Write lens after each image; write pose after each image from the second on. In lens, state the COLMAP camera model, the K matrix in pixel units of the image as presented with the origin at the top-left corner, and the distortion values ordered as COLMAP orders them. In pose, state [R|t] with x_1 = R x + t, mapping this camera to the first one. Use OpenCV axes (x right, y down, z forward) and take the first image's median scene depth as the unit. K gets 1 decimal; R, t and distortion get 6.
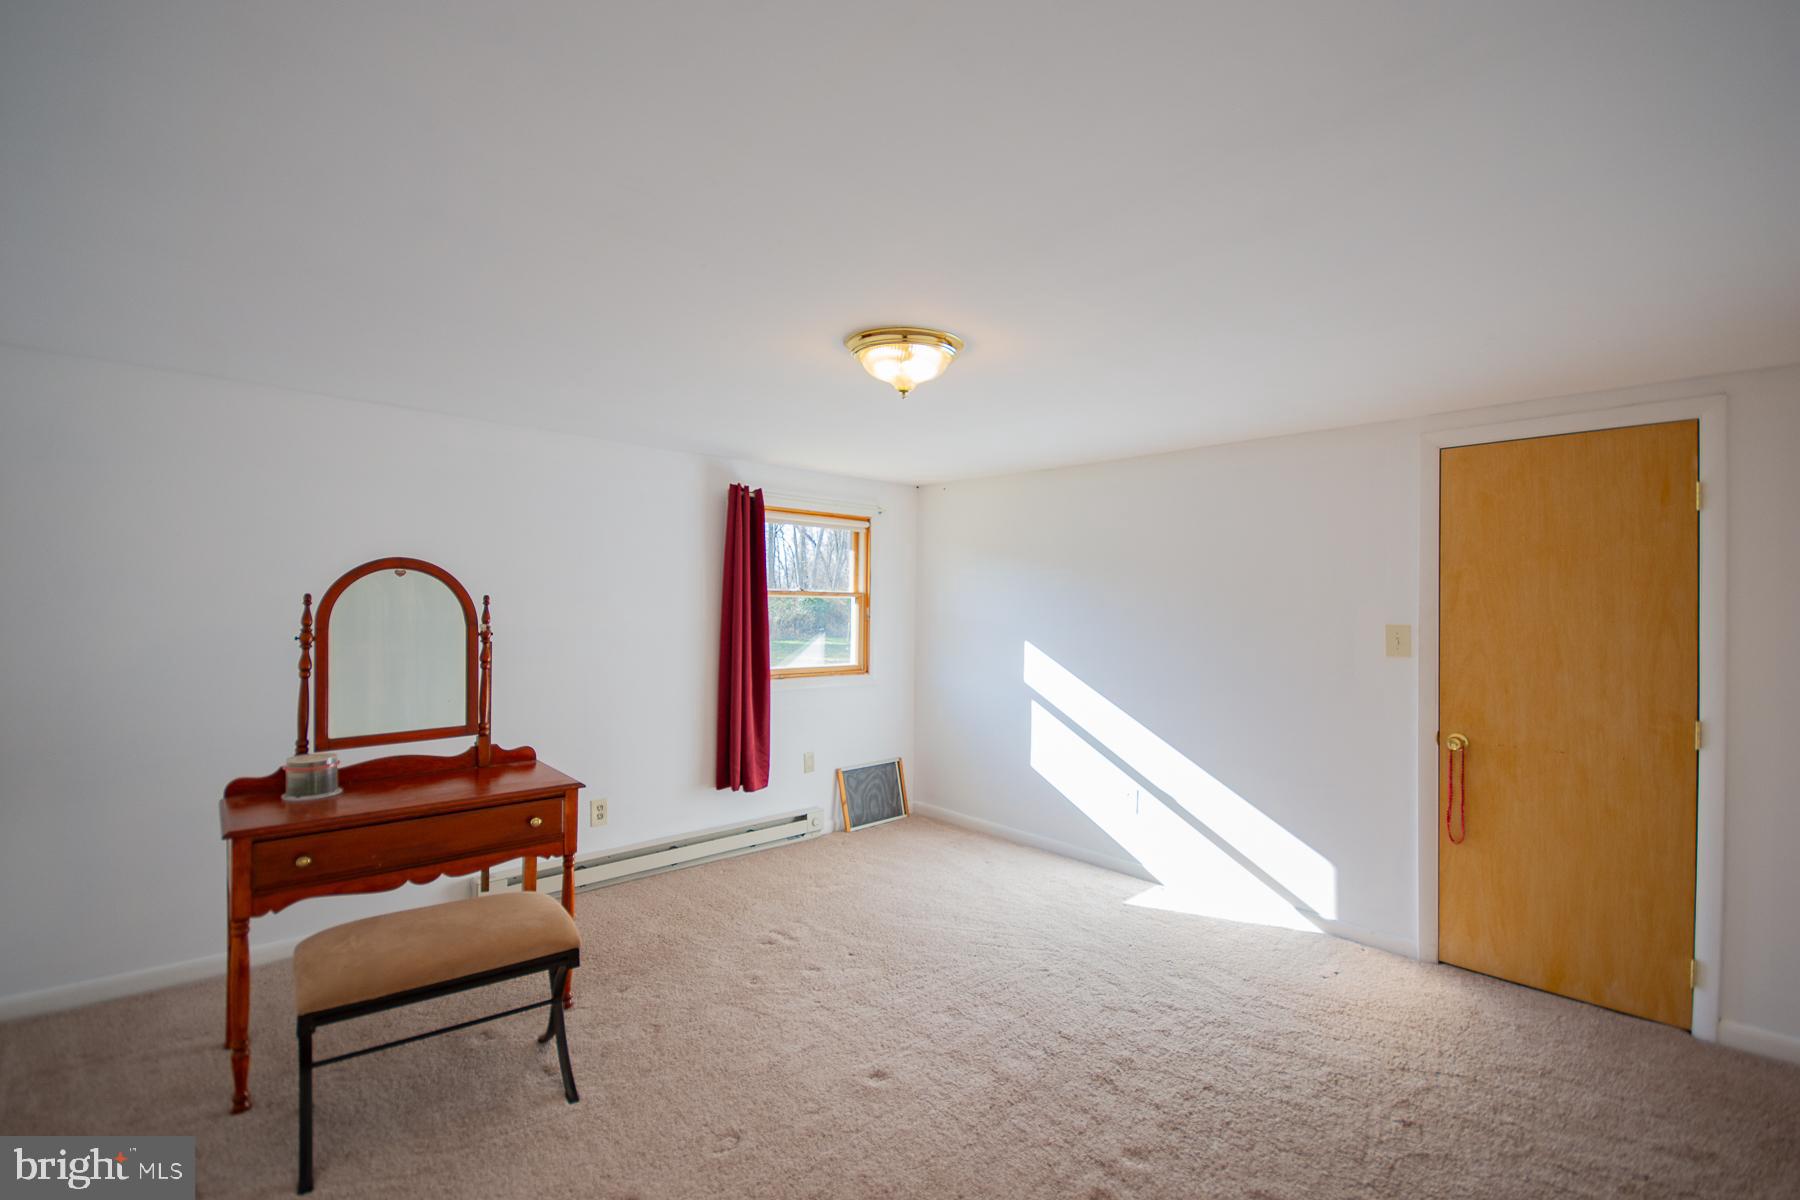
lens RADIAL K [[801.3, 0, 898.0], [0, 801.3, 601.5], [0, 0, 1]] dist [0.012065, -0.010727]
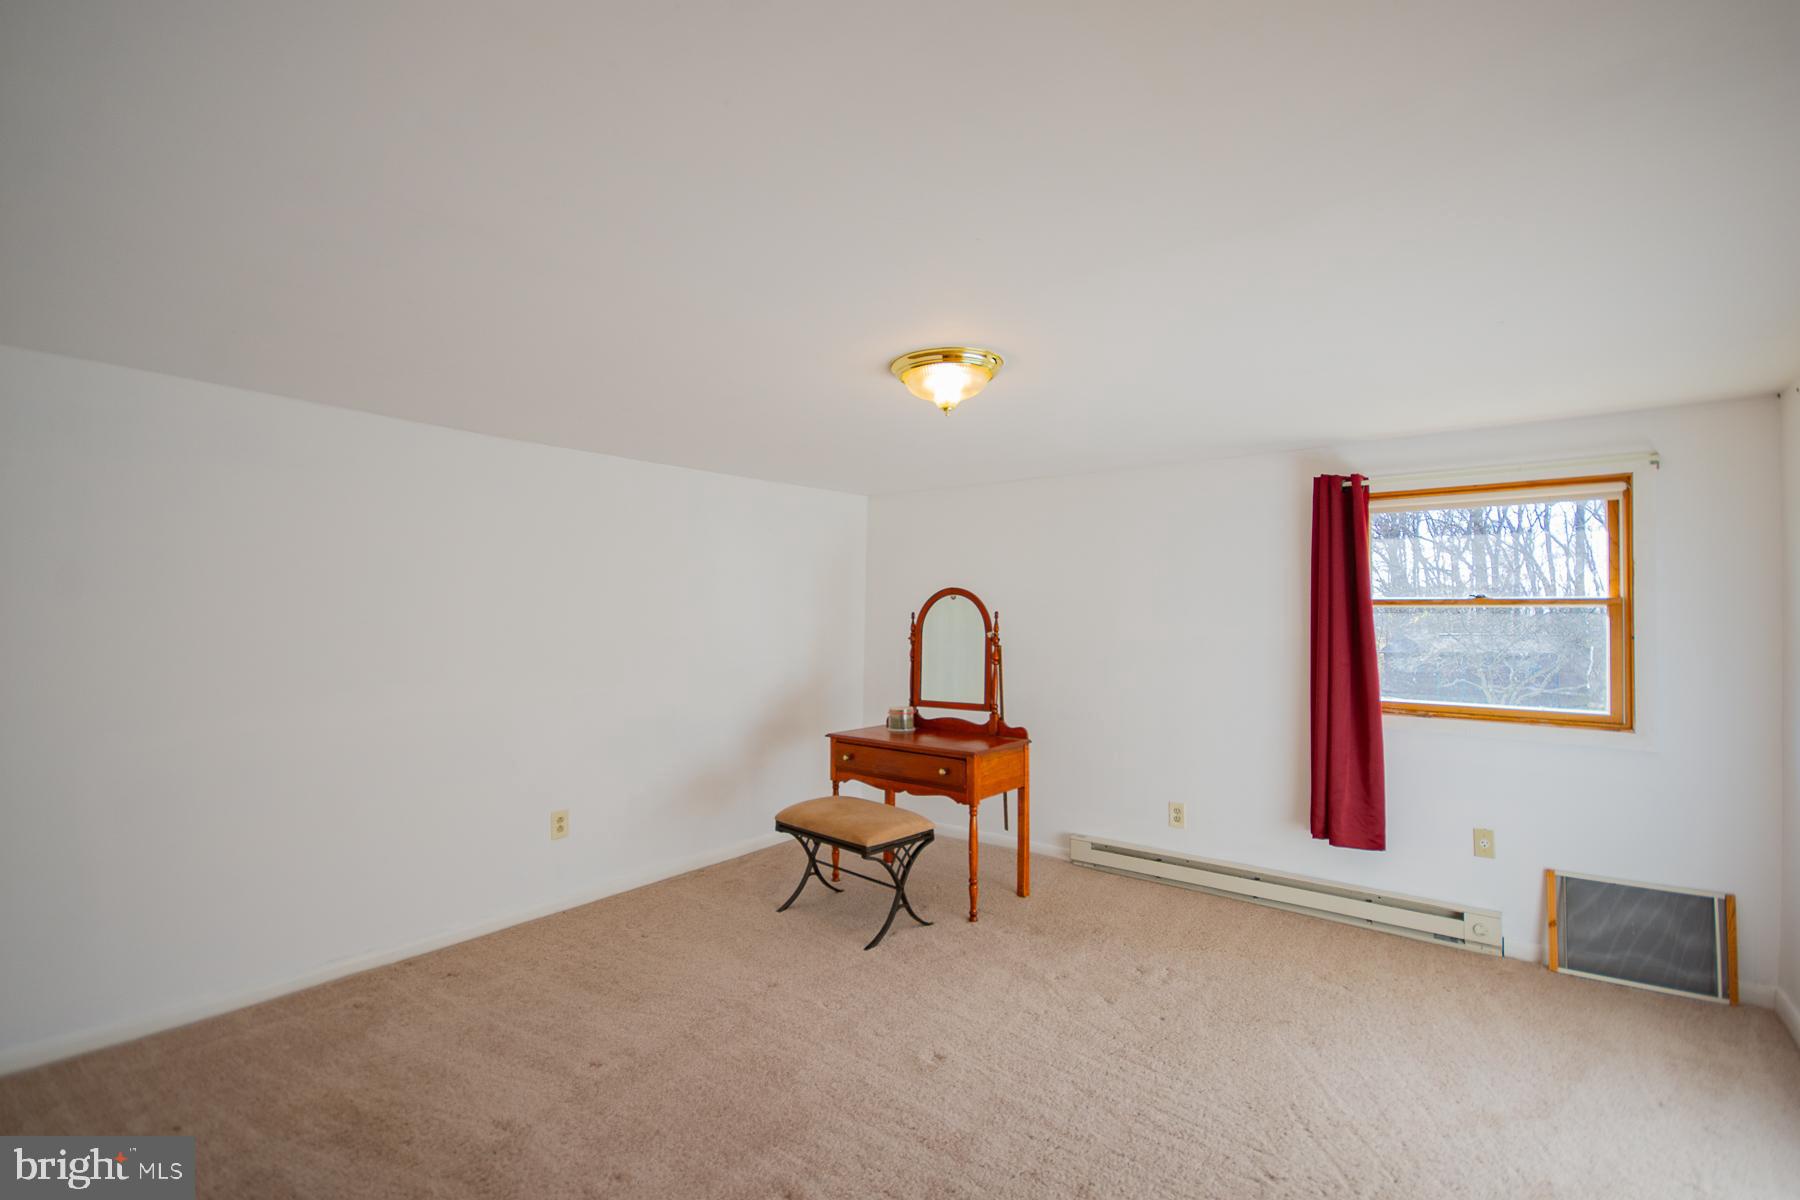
lens RADIAL K [[811.0, 0, 903.6], [0, 811.0, 606.8], [0, 0, 1]] dist [0.011139, -0.011649]
pose [[0.158210, -0.021179, -0.987178, 0.587236], [0.001007, 0.999773, -0.021288, 0.010015], [0.987405, 0.002374, 0.158196, 0.442507]]
